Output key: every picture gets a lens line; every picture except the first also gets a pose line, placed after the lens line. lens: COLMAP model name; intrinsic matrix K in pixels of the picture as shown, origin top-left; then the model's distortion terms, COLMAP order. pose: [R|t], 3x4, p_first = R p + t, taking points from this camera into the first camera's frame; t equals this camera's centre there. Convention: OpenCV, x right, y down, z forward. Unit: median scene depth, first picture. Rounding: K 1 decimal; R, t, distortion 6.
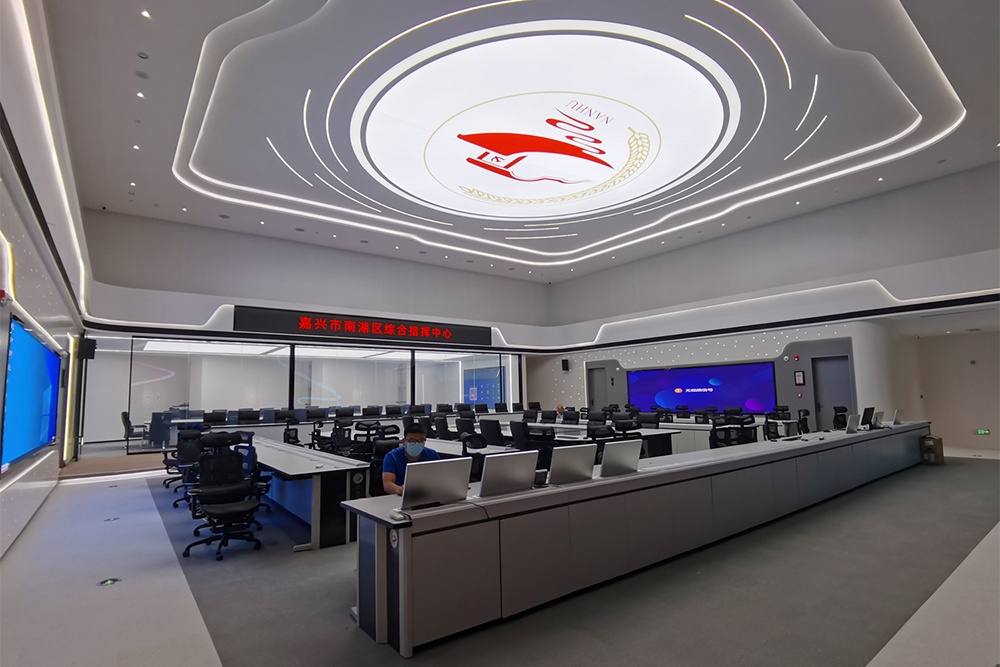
lens RADIAL K [[493.8, 0, 502.8], [0, 493.8, 358.6], [0, 0, 1]] dist [-0.001115, -0.000233]
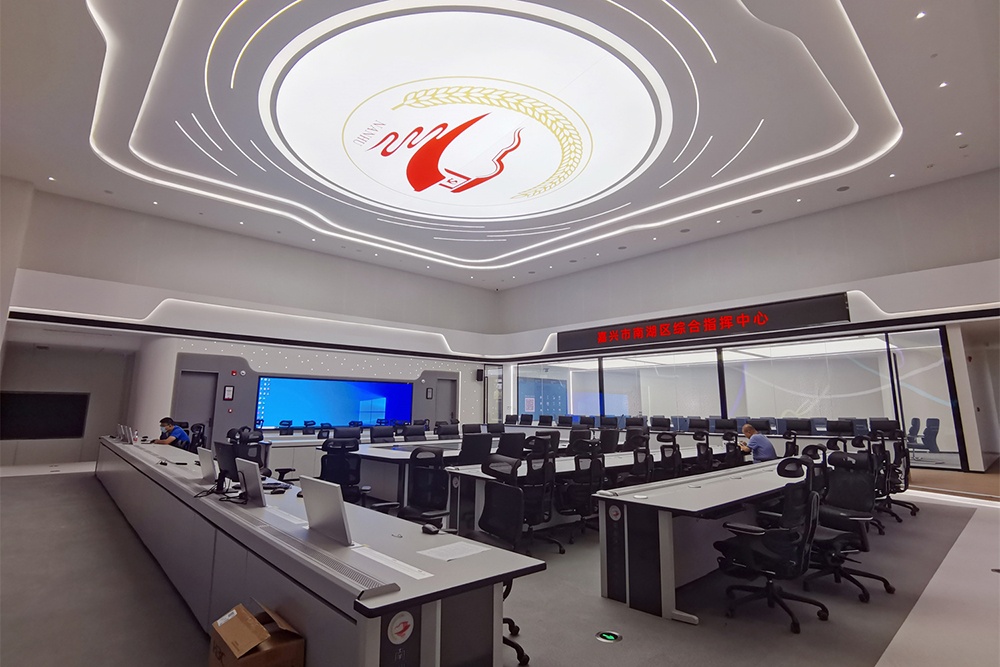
lens RADIAL K [[504.1, 0, 497.7], [0, 504.1, 315.3], [0, 0, 1]] dist [-0.002583, -0.001115]
pose [[0.081483, -0.161067, -0.983574, 0.628435], [0.072818, 0.985180, -0.155298, 0.033372], [0.994011, -0.058967, 0.092004, 0.609195]]
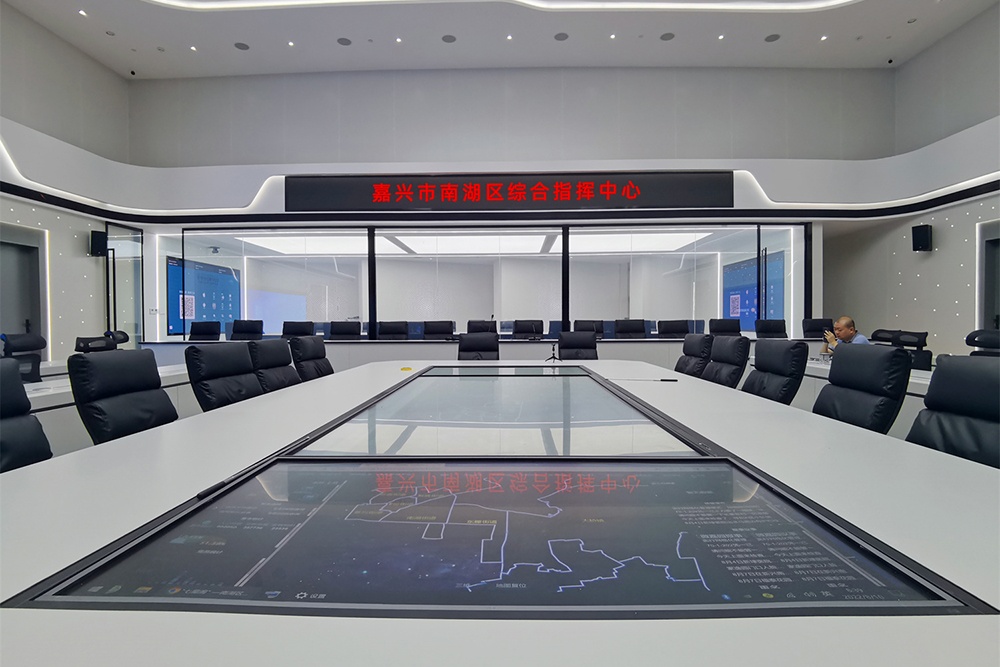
lens RADIAL K [[494.1, 0, 525.4], [0, 494.1, 329.0], [0, 0, 1]] dist [-0.035646, -0.000840]
pose [[0.779754, 0.033575, -0.625185, 0.149591], [0.037847, 0.994207, 0.100598, 0.045077], [0.624941, -0.102104, 0.773966, 0.542127]]
